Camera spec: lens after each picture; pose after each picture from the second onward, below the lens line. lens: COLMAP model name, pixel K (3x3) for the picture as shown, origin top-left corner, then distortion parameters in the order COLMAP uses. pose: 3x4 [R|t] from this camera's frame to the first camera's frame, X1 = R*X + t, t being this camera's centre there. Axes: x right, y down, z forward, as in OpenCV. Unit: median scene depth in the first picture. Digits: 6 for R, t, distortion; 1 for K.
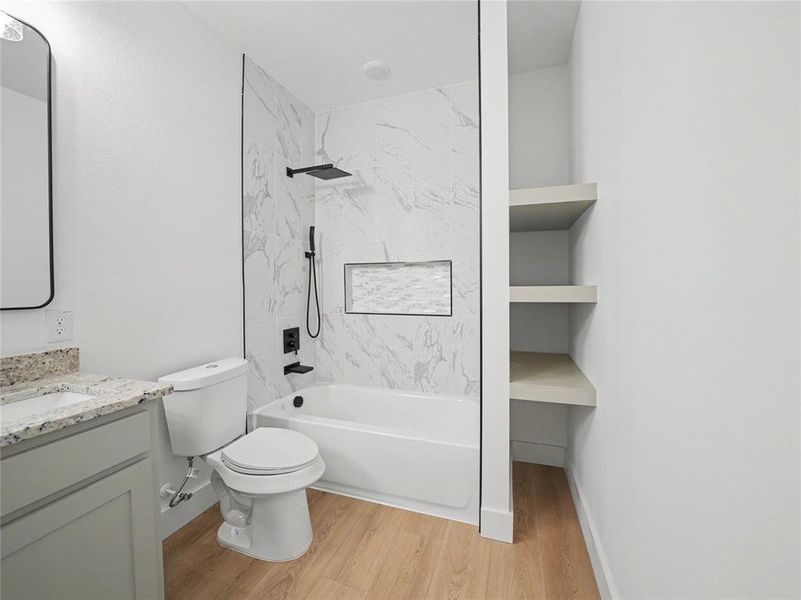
lens RADIAL K [[319.8, 0, 399.1], [0, 319.8, 292.7], [0, 0, 1]] dist [-0.021803, 0.001679]
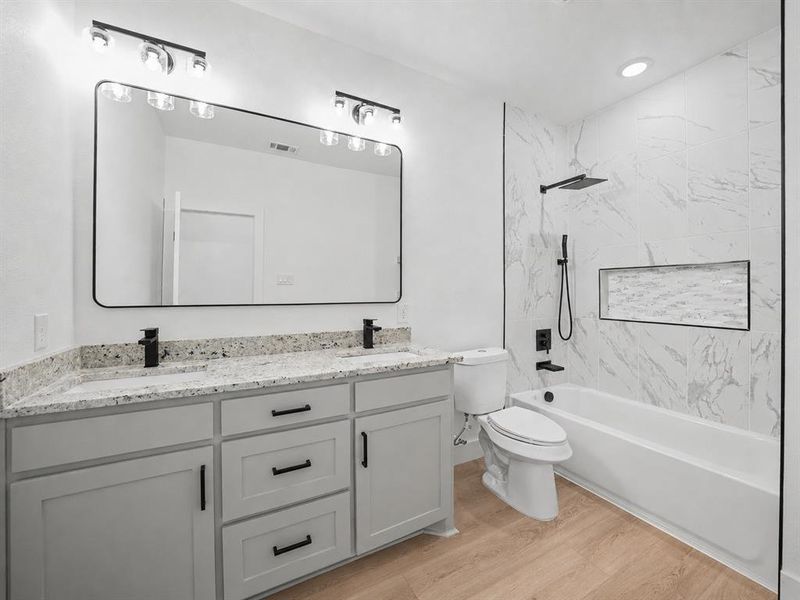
lens RADIAL K [[319.4, 0, 405.9], [0, 319.4, 289.1], [0, 0, 1]] dist [-0.021803, 0.001679]
pose [[0.742405, 0.003458, -0.669942, 0.050131], [-0.019531, 0.999673, -0.016484, 0.000052], [0.669666, 0.025323, 0.742230, -0.154981]]
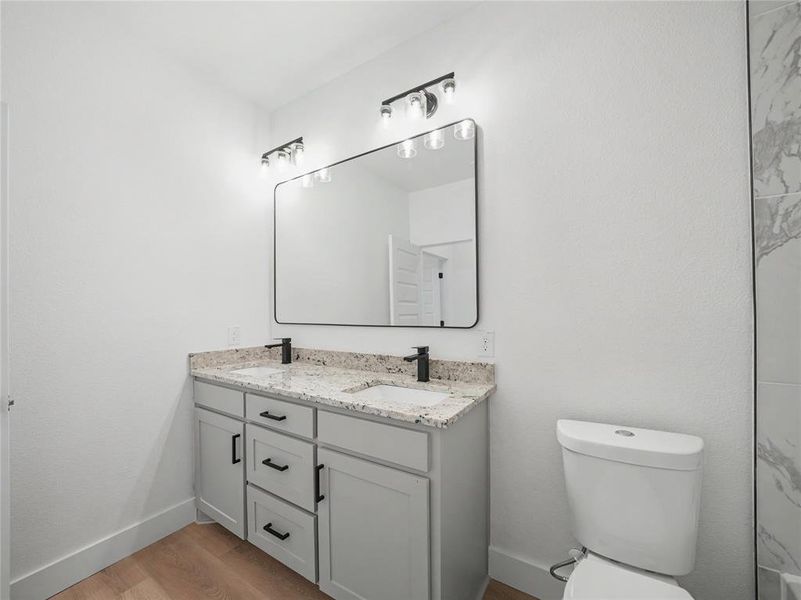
lens RADIAL K [[319.8, 0, 403.9], [0, 319.8, 308.5], [0, 0, 1]] dist [-0.021803, 0.001679]
pose [[-0.215449, 0.006462, -0.976494, 0.107751], [-0.008170, 0.999931, 0.008420, -0.021478], [0.976481, 0.009792, -0.215381, 0.503406]]
